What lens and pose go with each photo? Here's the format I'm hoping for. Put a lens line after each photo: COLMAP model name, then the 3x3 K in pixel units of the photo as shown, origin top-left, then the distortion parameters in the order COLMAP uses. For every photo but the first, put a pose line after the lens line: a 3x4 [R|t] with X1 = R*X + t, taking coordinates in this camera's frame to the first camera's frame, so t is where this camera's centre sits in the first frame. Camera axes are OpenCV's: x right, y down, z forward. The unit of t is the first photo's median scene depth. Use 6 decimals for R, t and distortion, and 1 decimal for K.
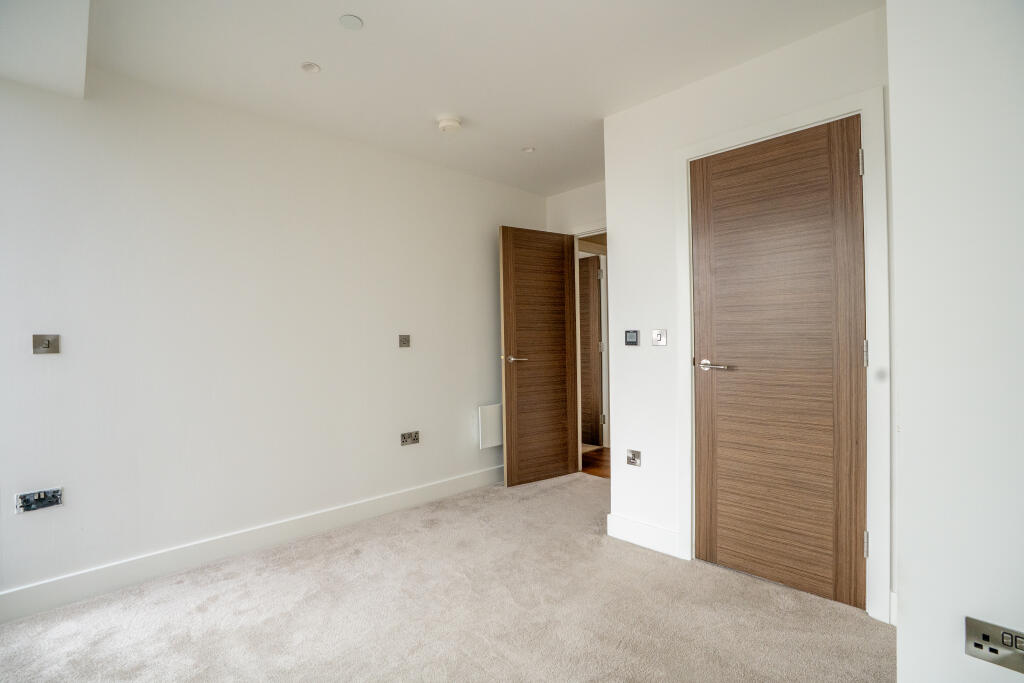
lens RADIAL K [[469.8, 0, 512.0], [0, 469.8, 341.5], [0, 0, 1]] dist [-0.079874, 0.031369]
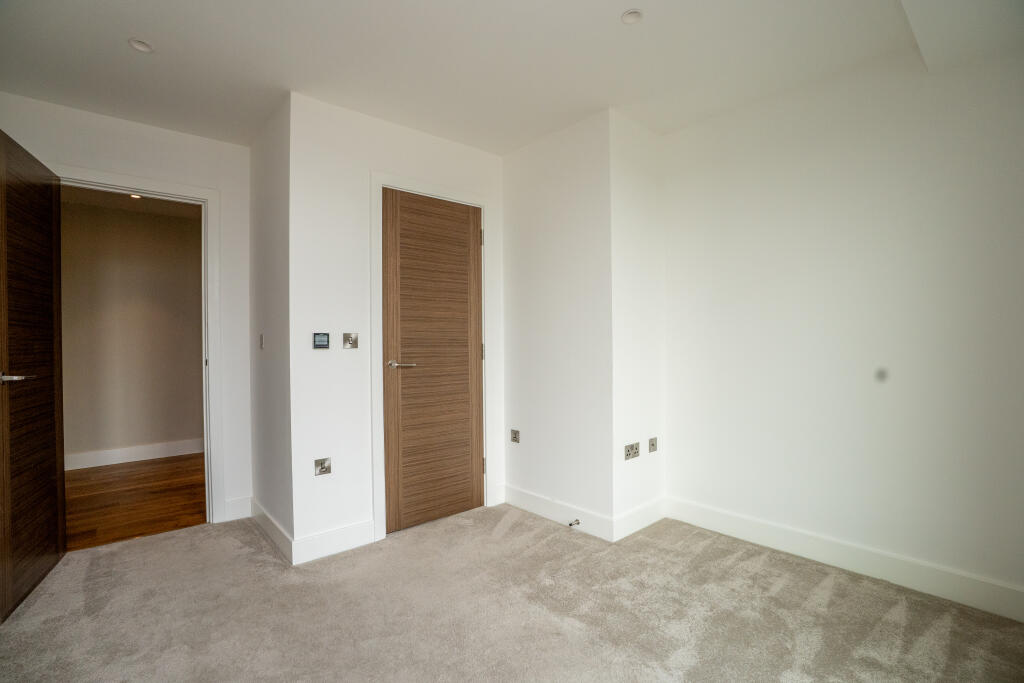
lens RADIAL K [[469.8, 0, 512.0], [0, 469.8, 341.5], [0, 0, 1]] dist [-0.079874, 0.031369]
pose [[0.067109, 0.015287, 0.997629, -0.669079], [0.010615, 0.999815, -0.016034, 0.013078], [-0.997689, 0.011666, 0.066934, 0.551981]]
